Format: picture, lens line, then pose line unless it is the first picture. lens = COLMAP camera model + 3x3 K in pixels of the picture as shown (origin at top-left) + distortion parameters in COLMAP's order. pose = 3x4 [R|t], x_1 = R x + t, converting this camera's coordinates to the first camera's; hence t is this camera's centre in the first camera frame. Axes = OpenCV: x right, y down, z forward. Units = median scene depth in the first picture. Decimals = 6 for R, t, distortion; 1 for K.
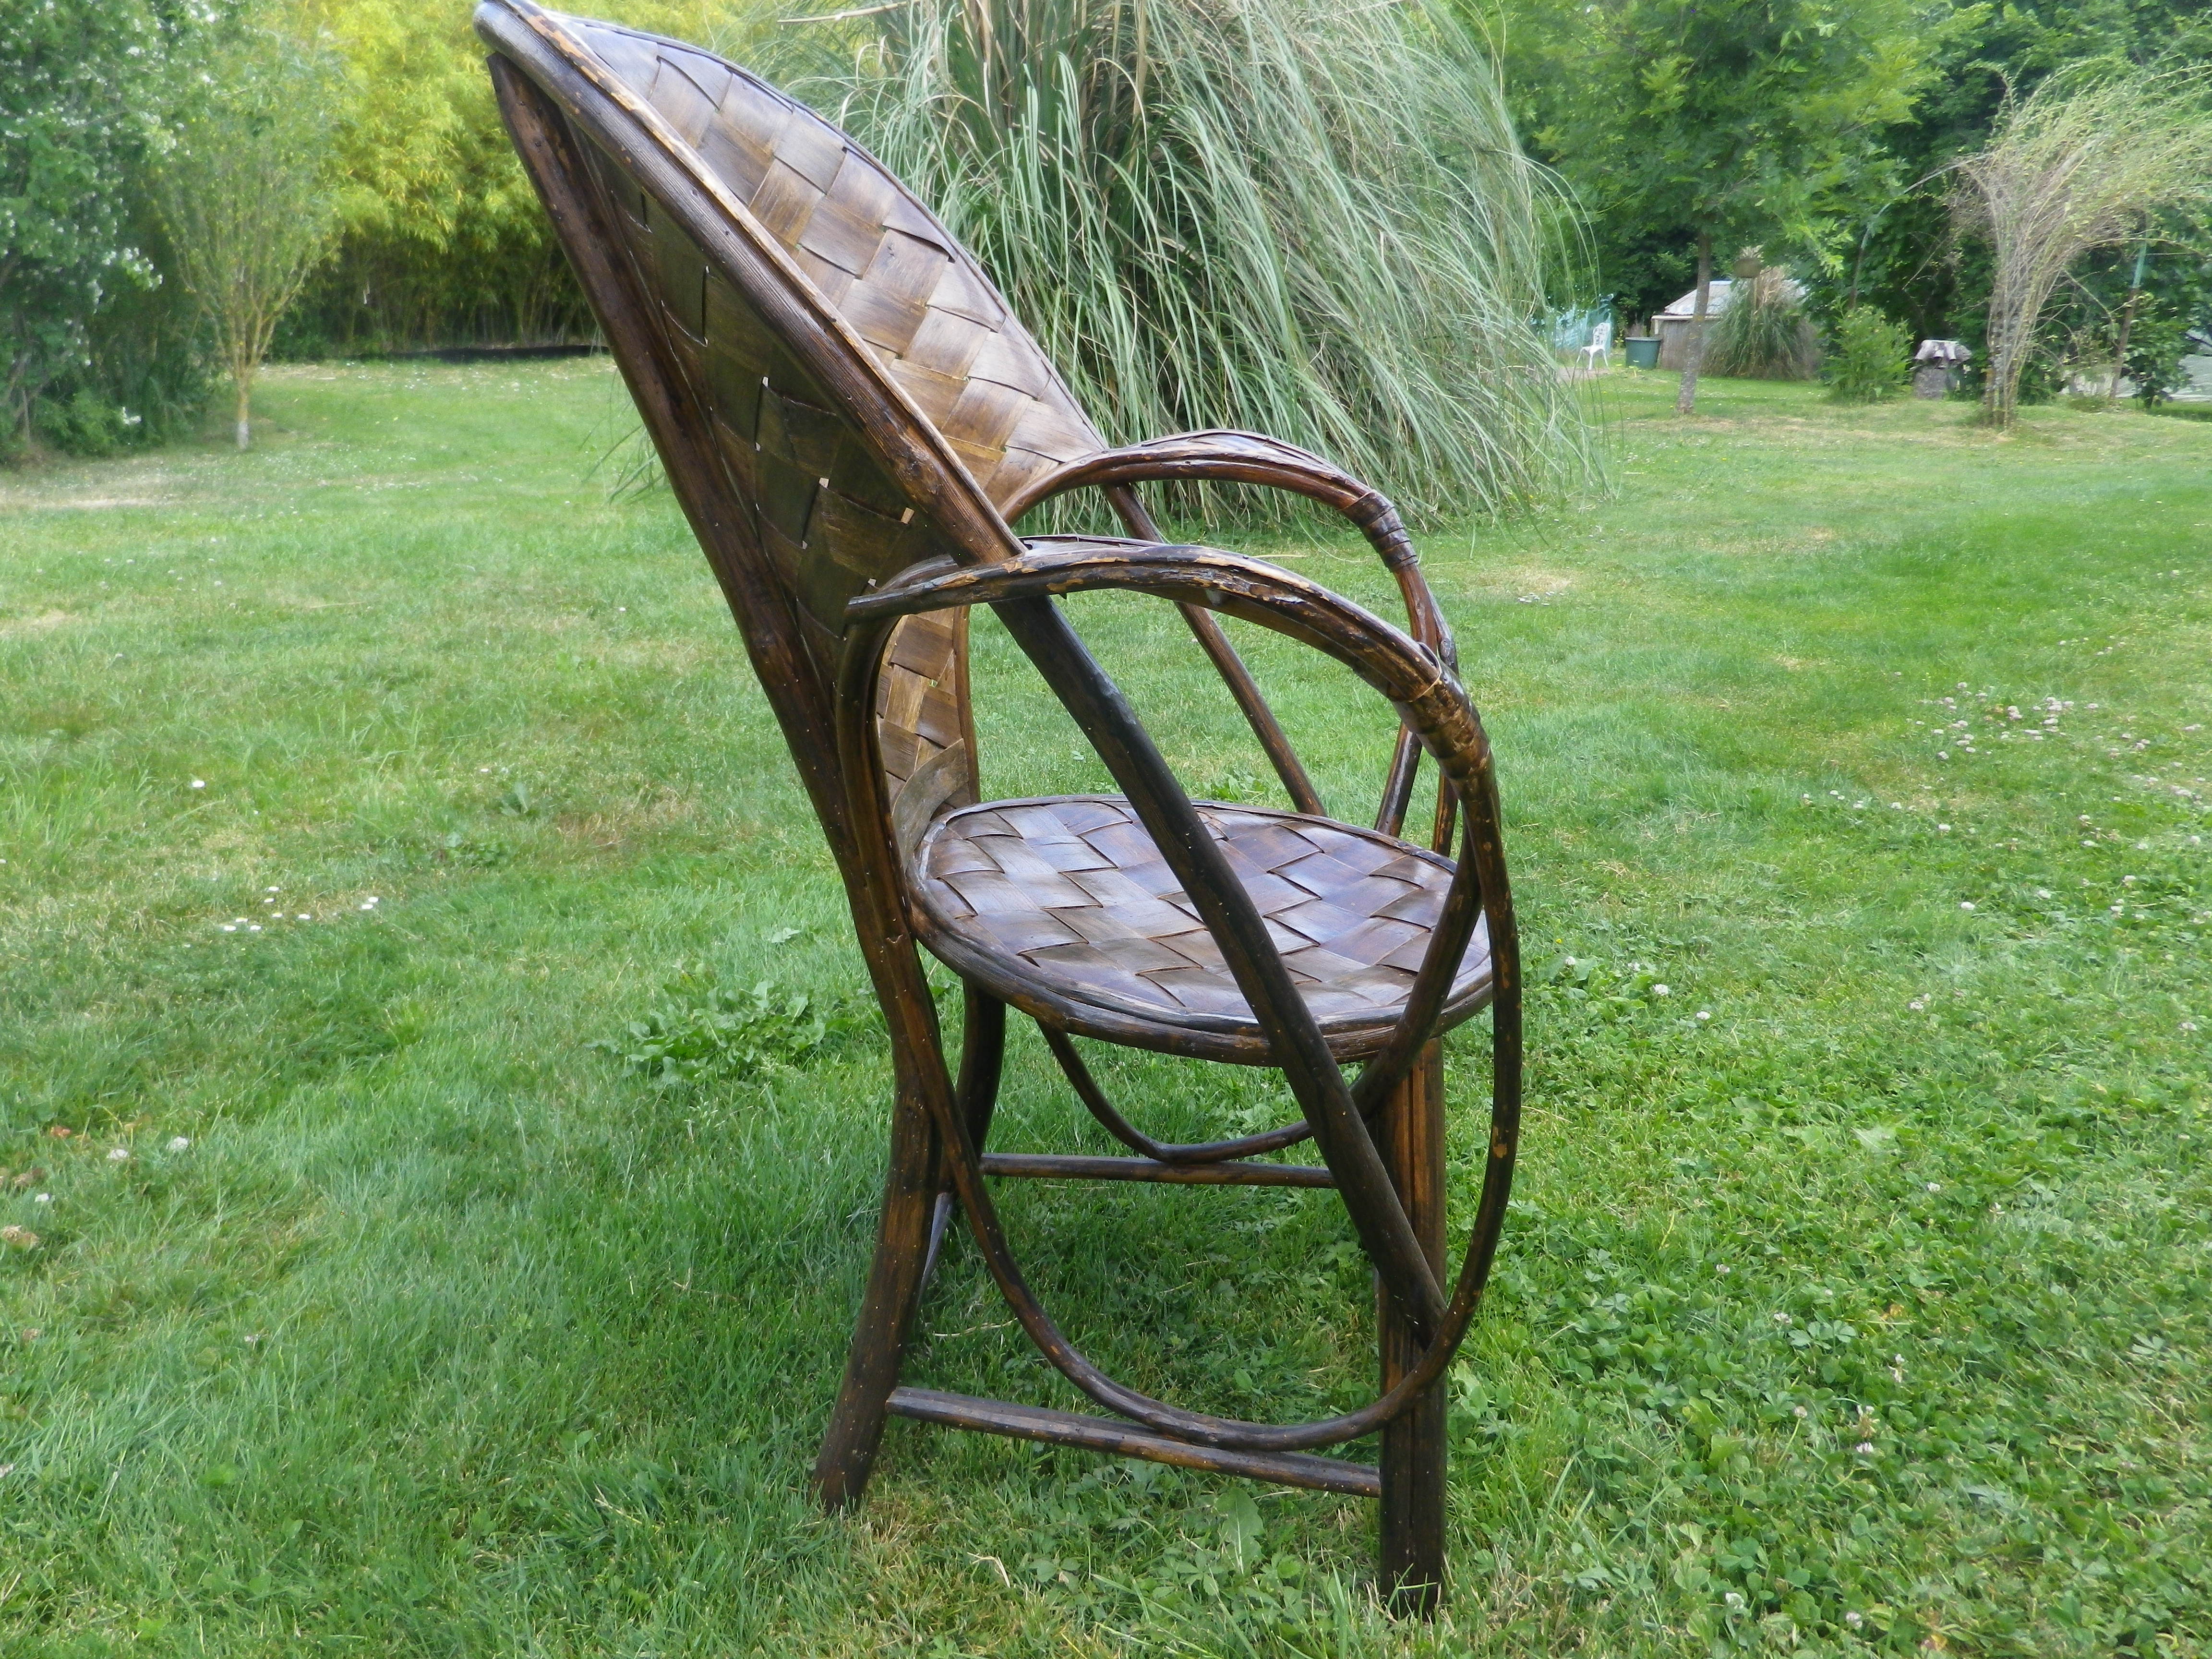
lens RADIAL K [[1658.6, 0, 1112.4], [0, 1658.6, 835.7], [0, 0, 1]] dist [0.002443, 0.004251]
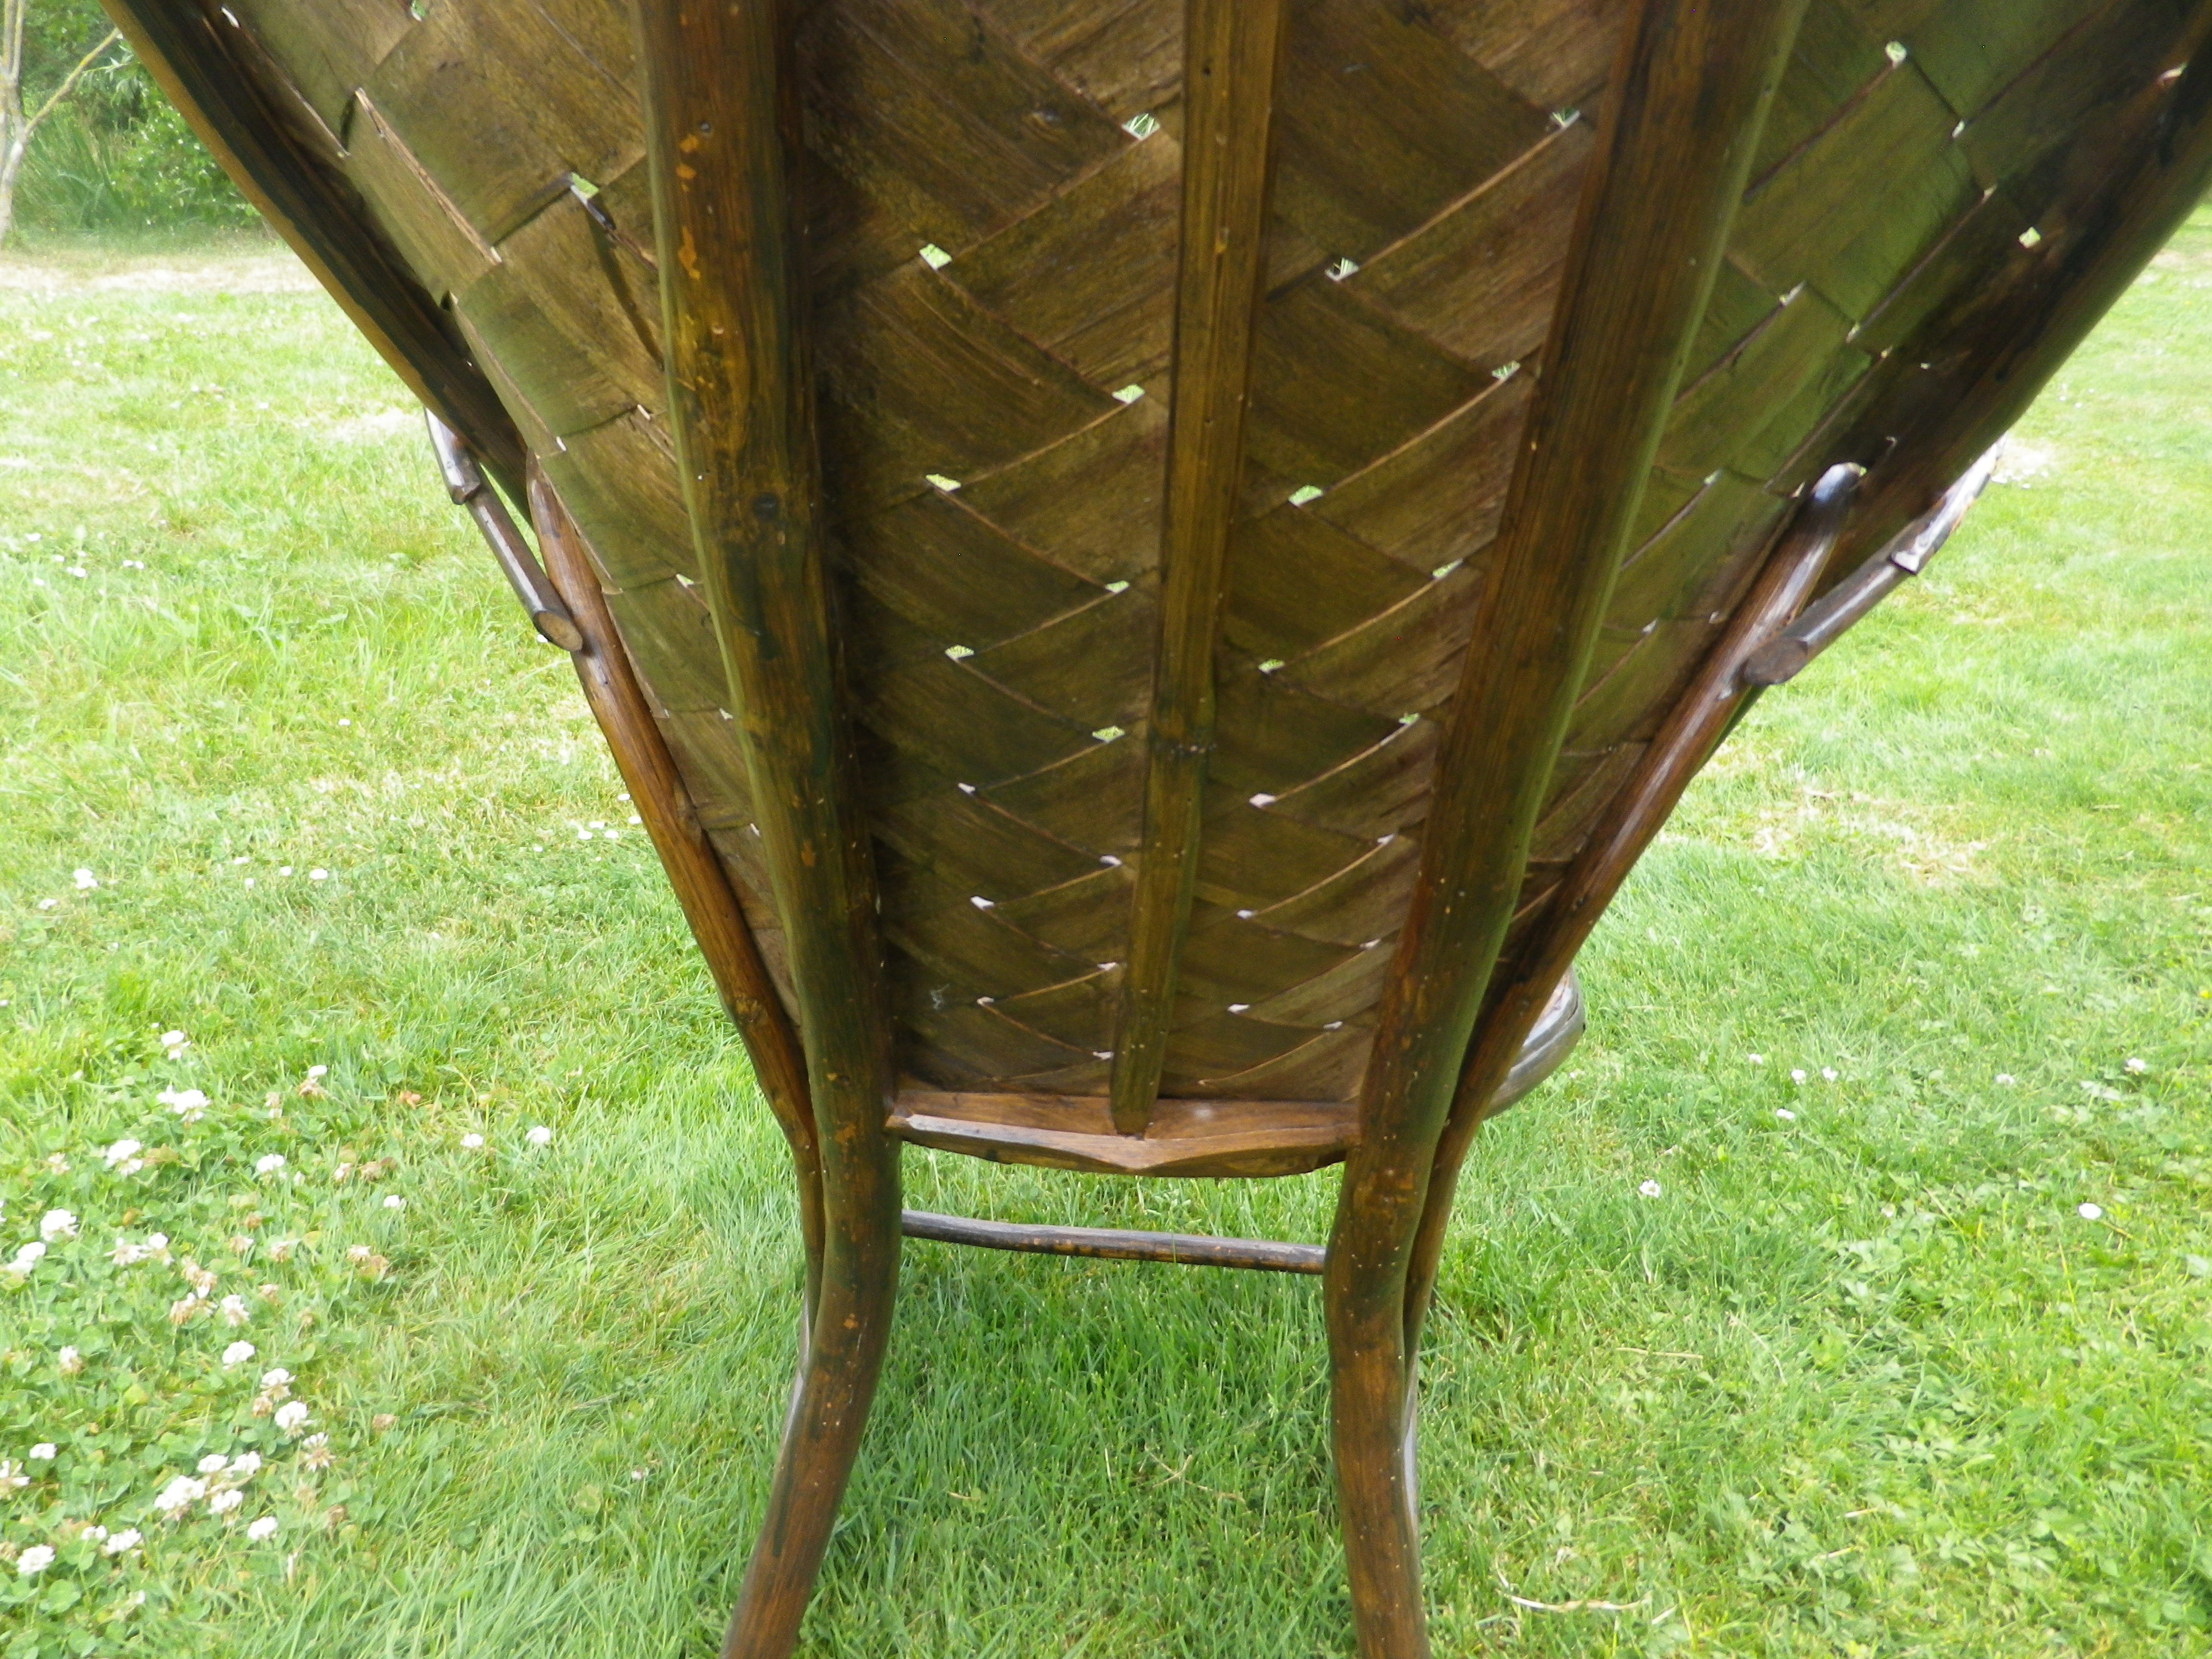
lens RADIAL K [[1659.2, 0, 1109.1], [0, 1659.2, 835.8], [0, 0, 1]] dist [0.006019, 0.003042]
pose [[0.985413, 0.090123, -0.144354, -0.144885], [-0.073264, 0.990291, 0.118135, -0.073110], [0.153600, -0.105835, 0.982449, 0.198720]]
